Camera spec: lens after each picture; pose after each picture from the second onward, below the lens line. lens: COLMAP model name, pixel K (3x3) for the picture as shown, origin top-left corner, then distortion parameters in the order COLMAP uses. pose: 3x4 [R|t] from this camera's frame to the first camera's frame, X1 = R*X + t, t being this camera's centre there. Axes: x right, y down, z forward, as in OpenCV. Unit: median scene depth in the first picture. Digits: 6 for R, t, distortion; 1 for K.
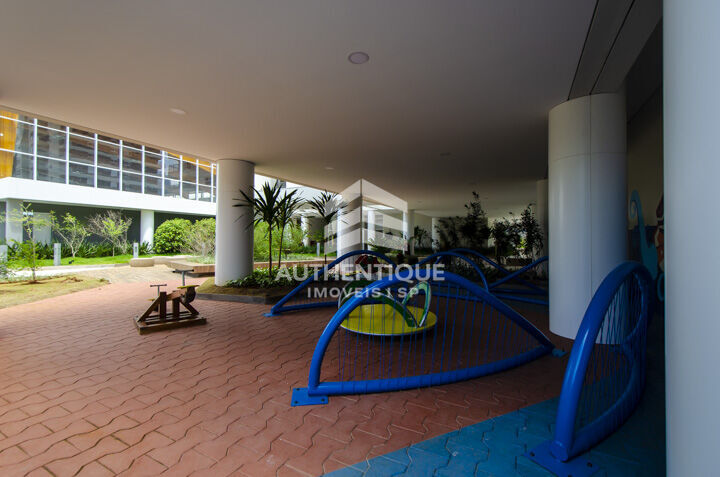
lens RADIAL K [[311.4, 0, 365.9], [0, 311.4, 237.8], [0, 0, 1]] dist [0.002276, -0.000580]
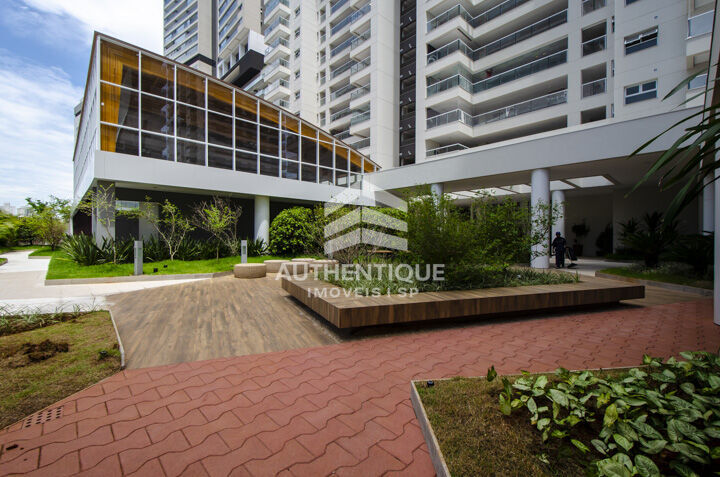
lens RADIAL K [[311.4, 0, 359.3], [0, 311.4, 239.4], [0, 0, 1]] dist [0.002276, -0.000580]
pose [[0.940308, 0.001290, -0.340321, -0.244041], [0.004110, 0.999877, 0.015146, 0.004767], [0.340299, -0.015640, 0.940187, 0.404905]]
